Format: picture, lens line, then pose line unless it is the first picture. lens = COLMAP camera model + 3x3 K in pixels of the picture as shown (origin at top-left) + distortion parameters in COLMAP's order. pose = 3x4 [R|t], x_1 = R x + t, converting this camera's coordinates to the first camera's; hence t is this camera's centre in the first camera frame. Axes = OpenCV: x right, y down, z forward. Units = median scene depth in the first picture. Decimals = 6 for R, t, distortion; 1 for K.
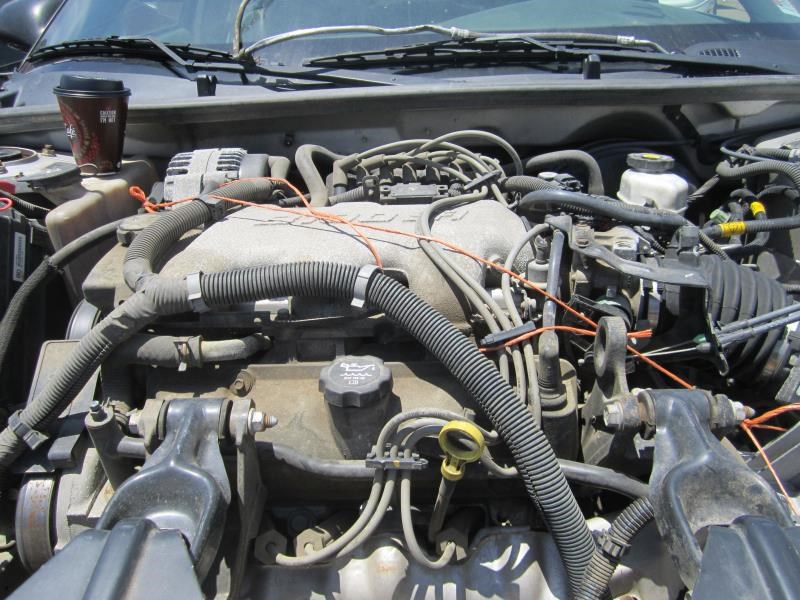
lens RADIAL K [[651.6, 0, 400.9], [0, 651.6, 301.2], [0, 0, 1]] dist [-0.018827, 0.006062]
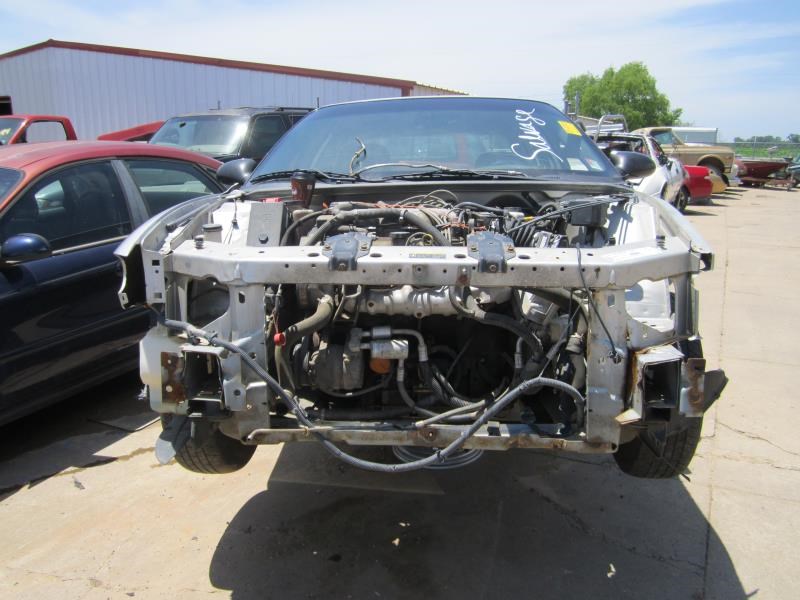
lens RADIAL K [[651.6, 0, 398.5], [0, 651.6, 297.7], [0, 0, 1]] dist [-0.018827, 0.006062]
pose [[0.998662, 0.026588, -0.044360, 0.059545], [-0.038496, 0.954938, -0.294300, 0.988023], [0.034536, 0.295614, 0.954683, -1.519862]]
